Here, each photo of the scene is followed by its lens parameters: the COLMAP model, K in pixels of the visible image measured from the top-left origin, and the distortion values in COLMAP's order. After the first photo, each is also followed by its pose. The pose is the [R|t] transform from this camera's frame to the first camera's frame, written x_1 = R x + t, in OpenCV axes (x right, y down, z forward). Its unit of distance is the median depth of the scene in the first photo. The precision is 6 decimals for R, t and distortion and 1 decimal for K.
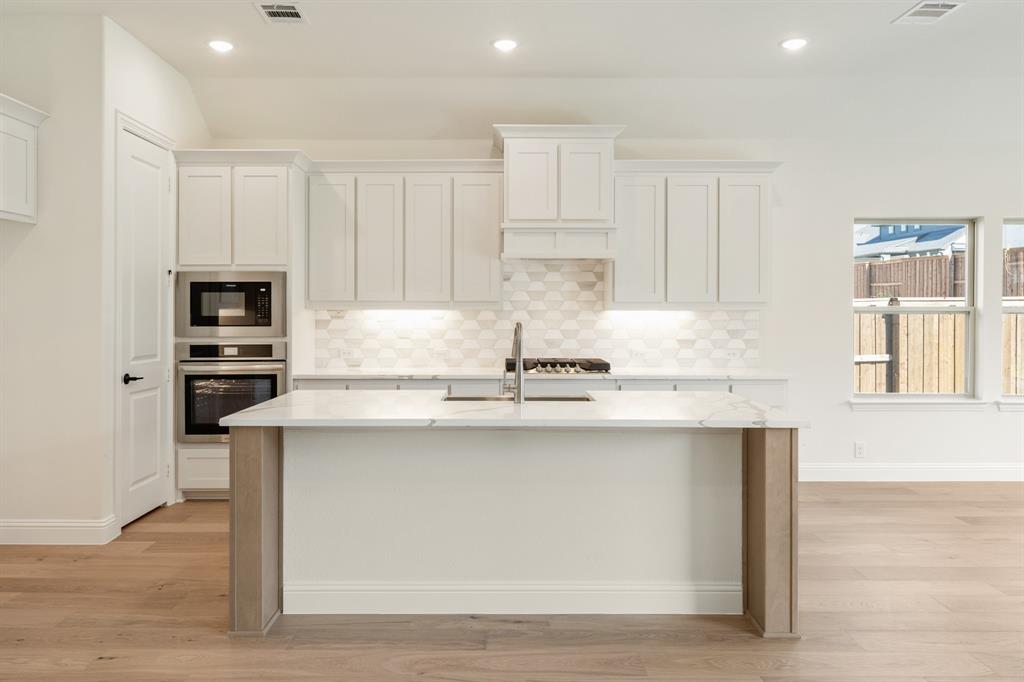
lens RADIAL K [[716.4, 0, 492.0], [0, 716.4, 309.0], [0, 0, 1]] dist [-0.006697, 0.001385]
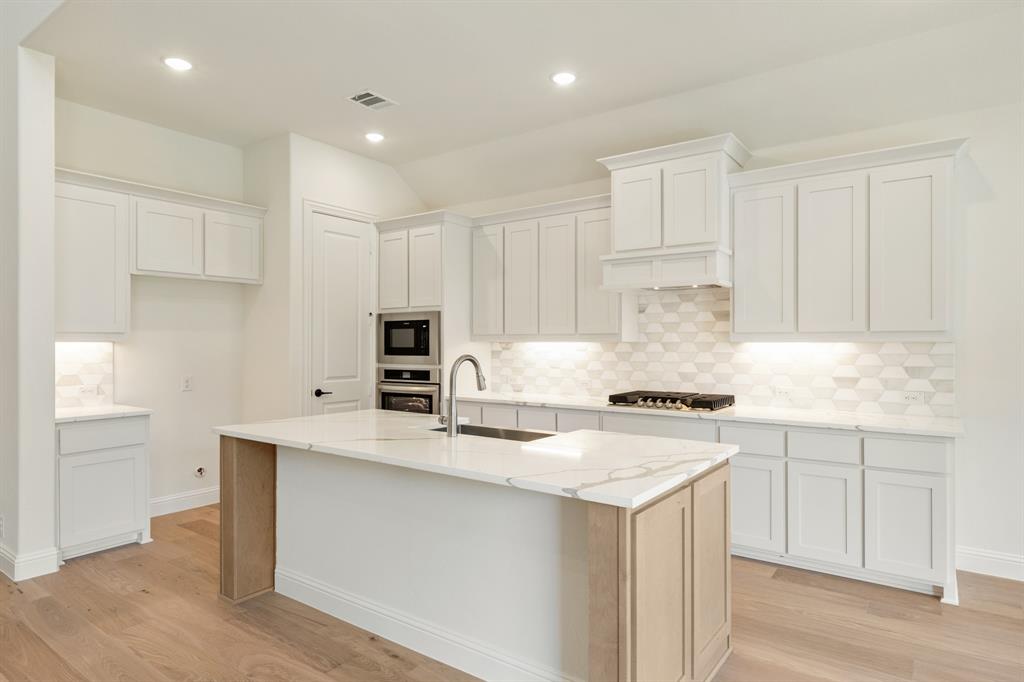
lens RADIAL K [[583.4, 0, 513.5], [0, 583.4, 339.8], [0, 0, 1]] dist [-0.001826, 0.001356]
pose [[0.818172, -0.004187, -0.574958, 0.346757], [0.003354, 0.999991, -0.002508, -0.000203], [0.574963, 0.000124, 0.818179, 0.233315]]
